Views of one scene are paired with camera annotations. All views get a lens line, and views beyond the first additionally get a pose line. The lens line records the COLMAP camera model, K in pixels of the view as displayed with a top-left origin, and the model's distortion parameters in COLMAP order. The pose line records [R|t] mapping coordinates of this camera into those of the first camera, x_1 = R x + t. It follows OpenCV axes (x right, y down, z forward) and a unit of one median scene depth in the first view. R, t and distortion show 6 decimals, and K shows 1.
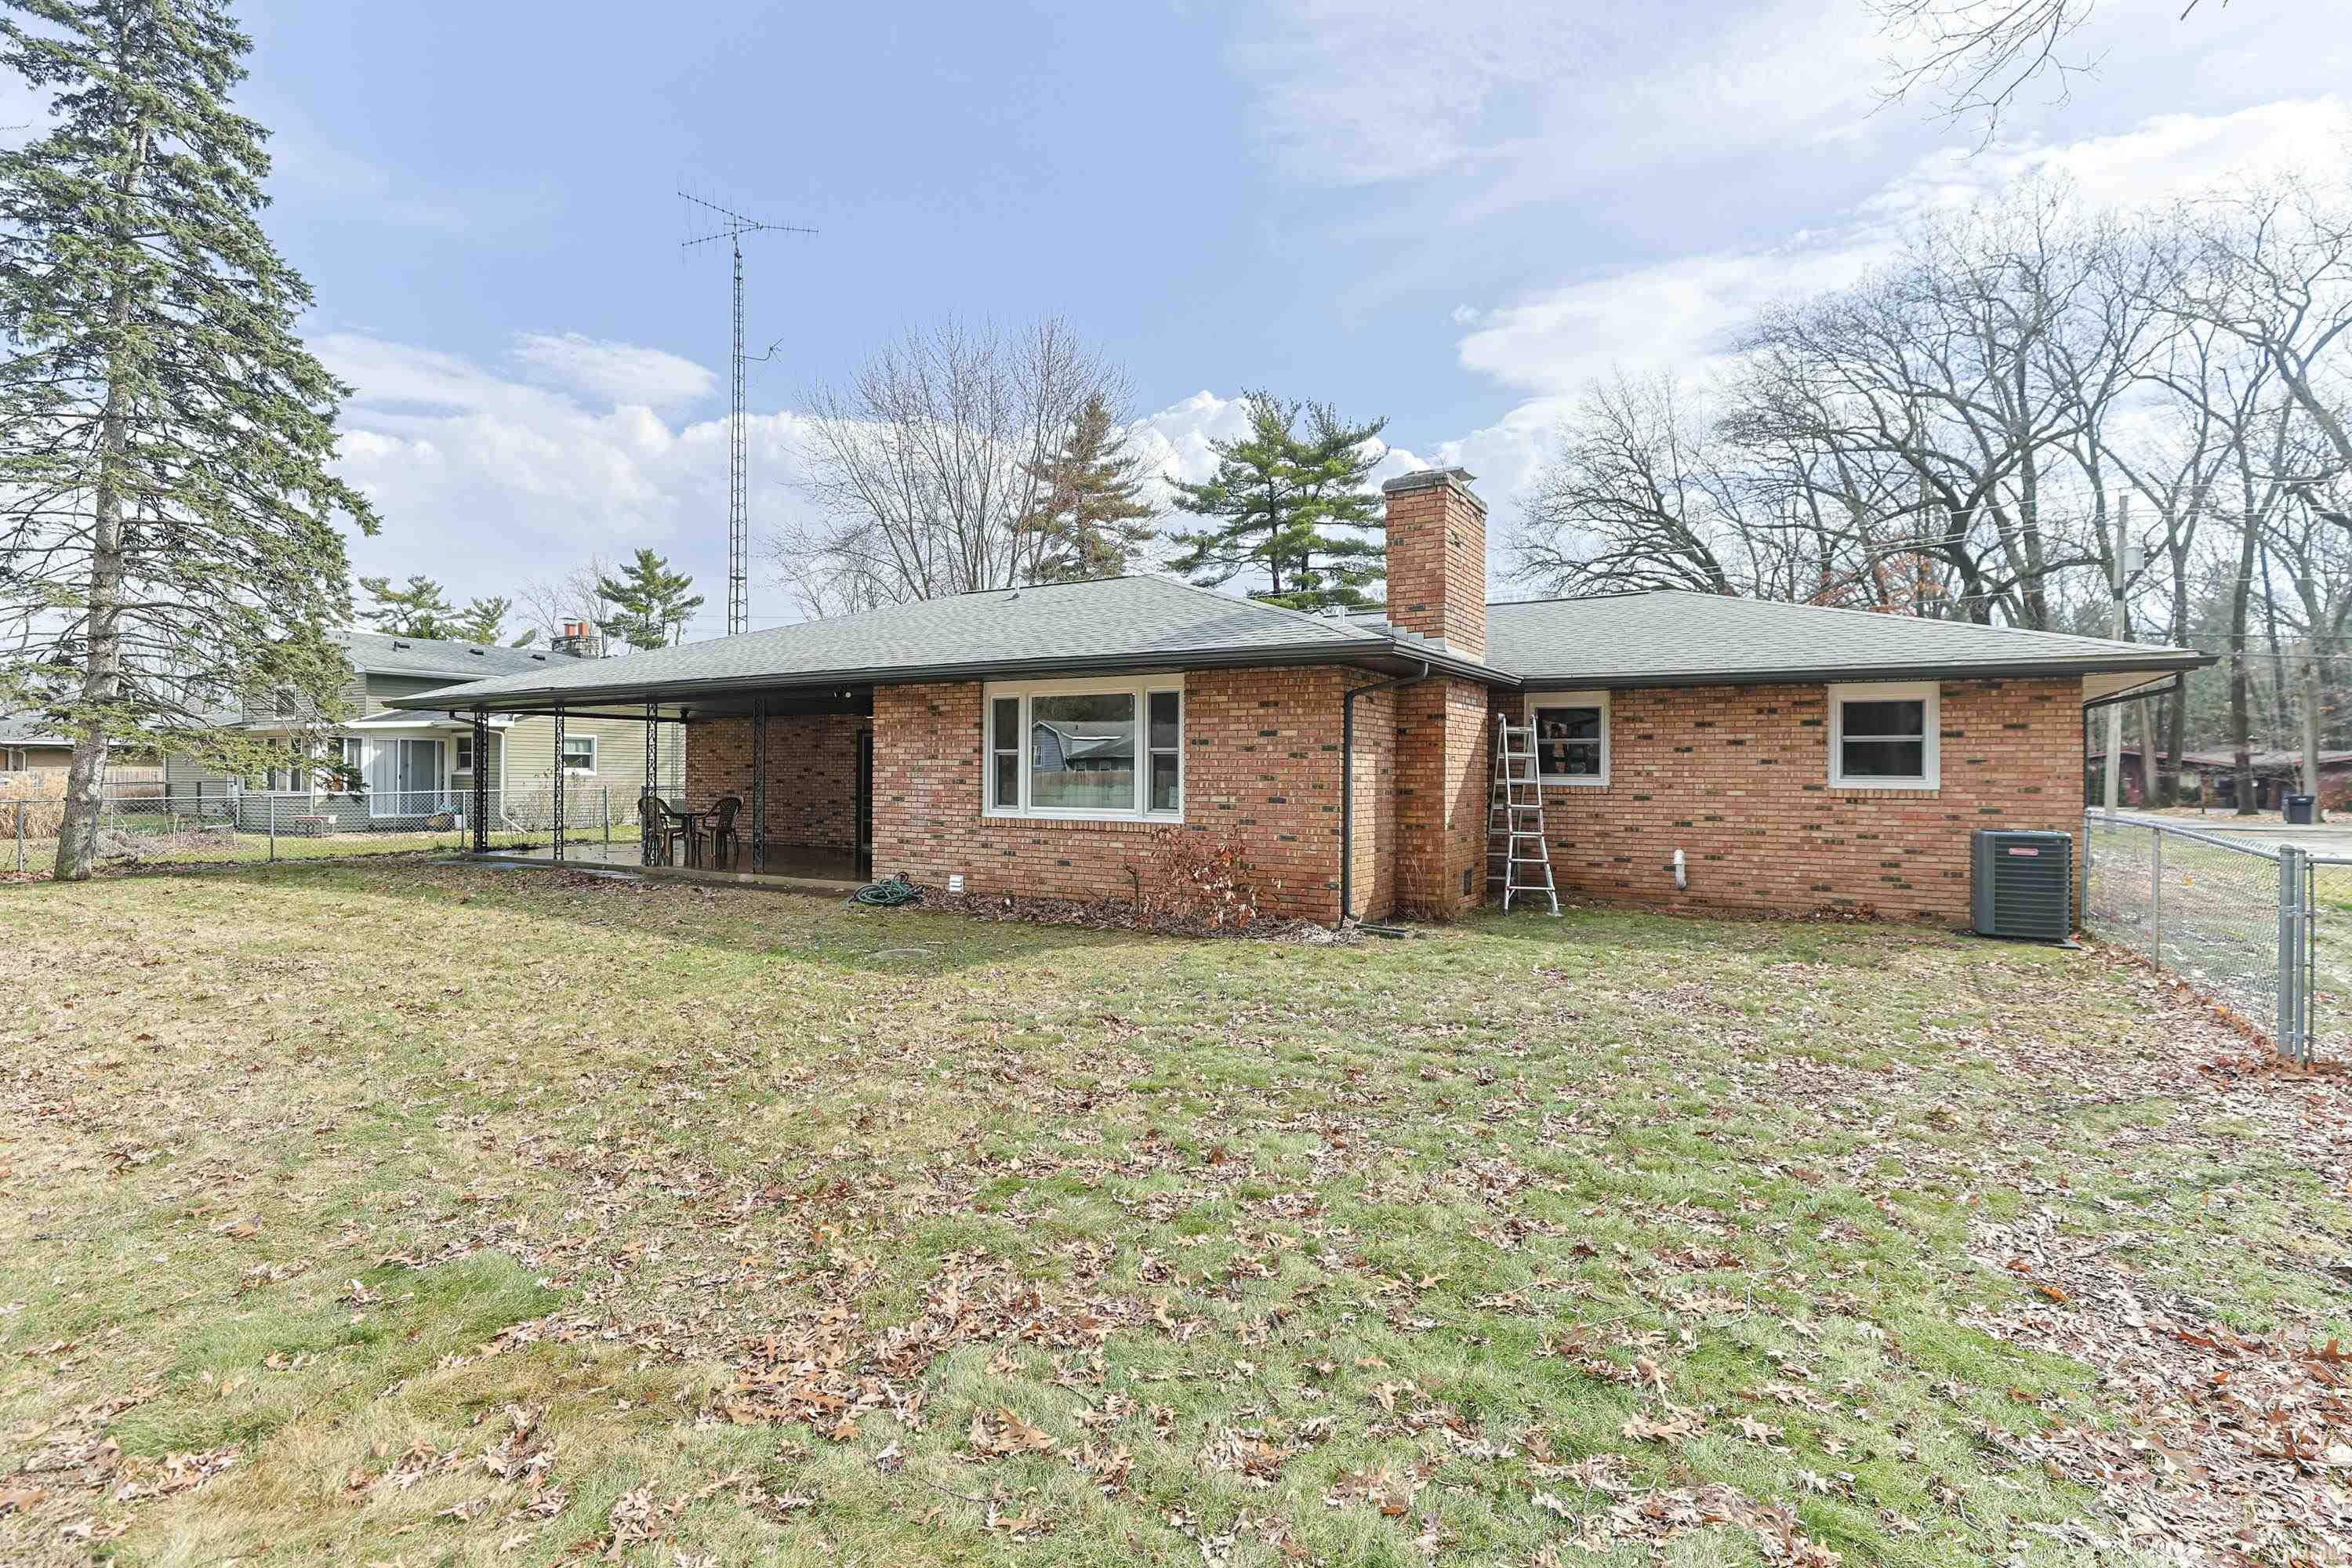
lens RADIAL K [[1120.3, 0, 1177.3], [0, 1120.3, 784.6], [0, 0, 1]] dist [0.003206, 0.000727]
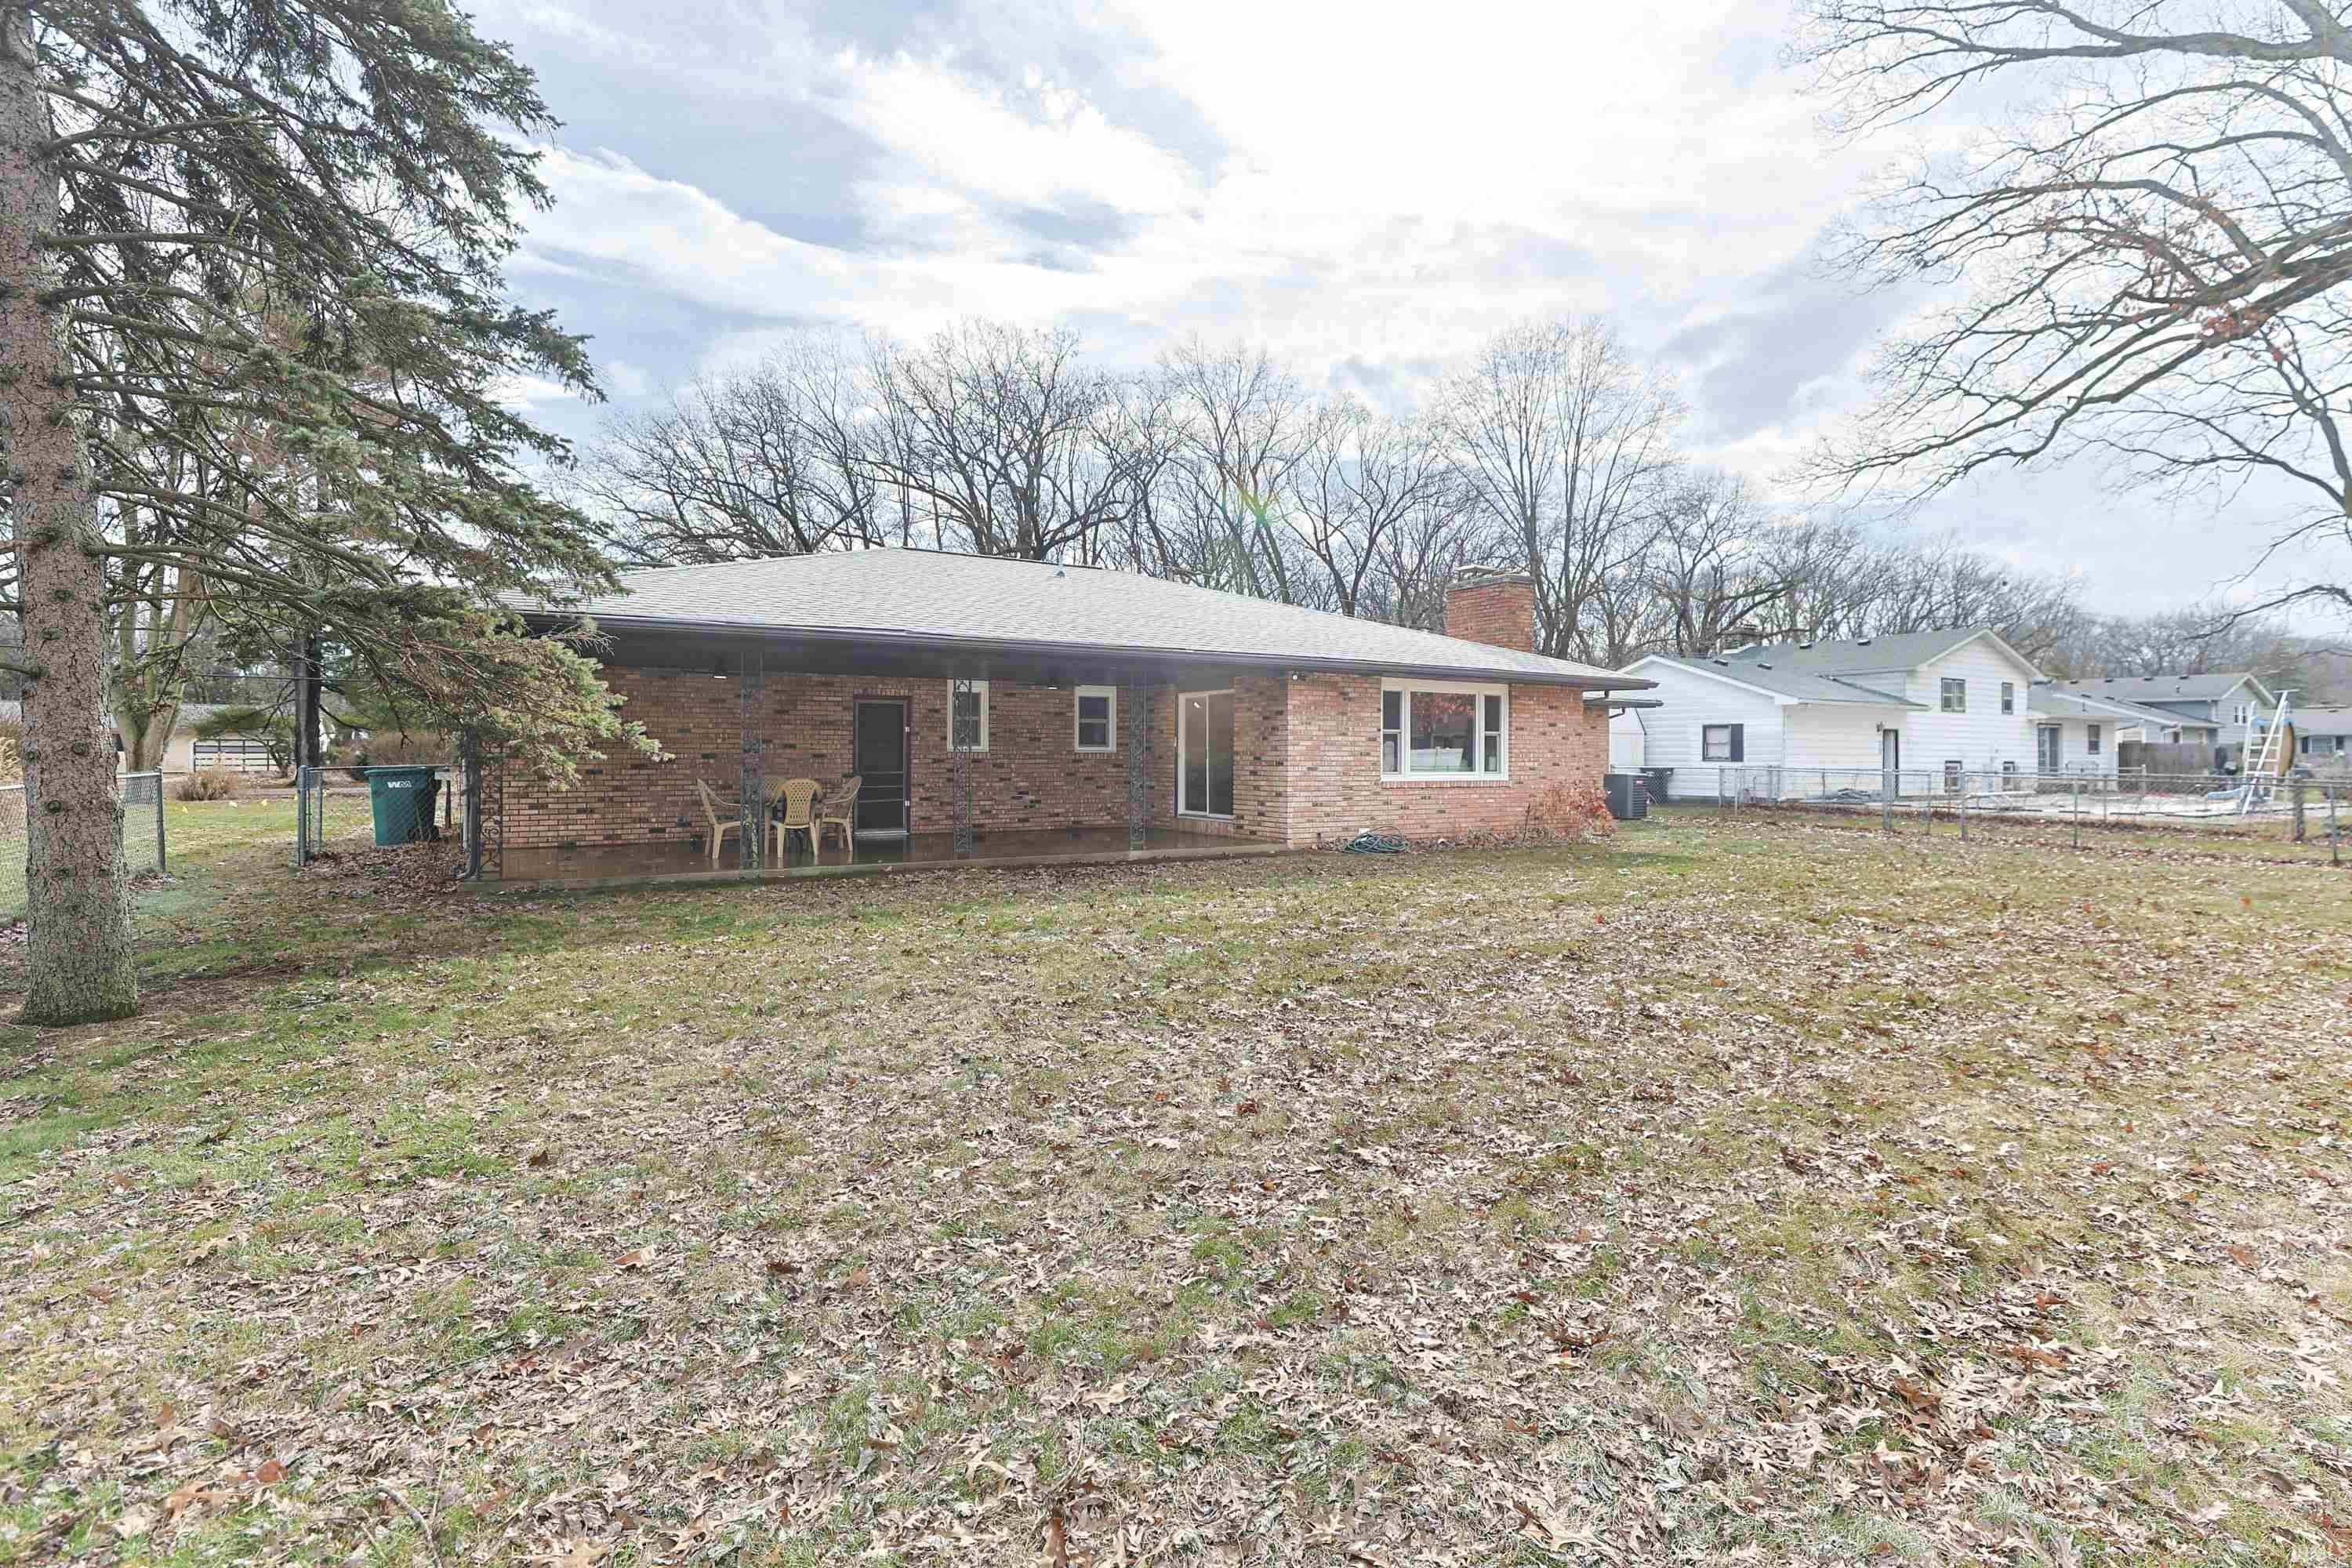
lens RADIAL K [[1120.3, 0, 1176.5], [0, 1120.3, 780.2], [0, 0, 1]] dist [0.003206, 0.000727]
pose [[0.460416, -0.025870, 0.887326, -1.346271], [0.003385, 0.999619, 0.027387, -0.008252], [-0.887697, -0.009605, 0.460328, 0.576256]]
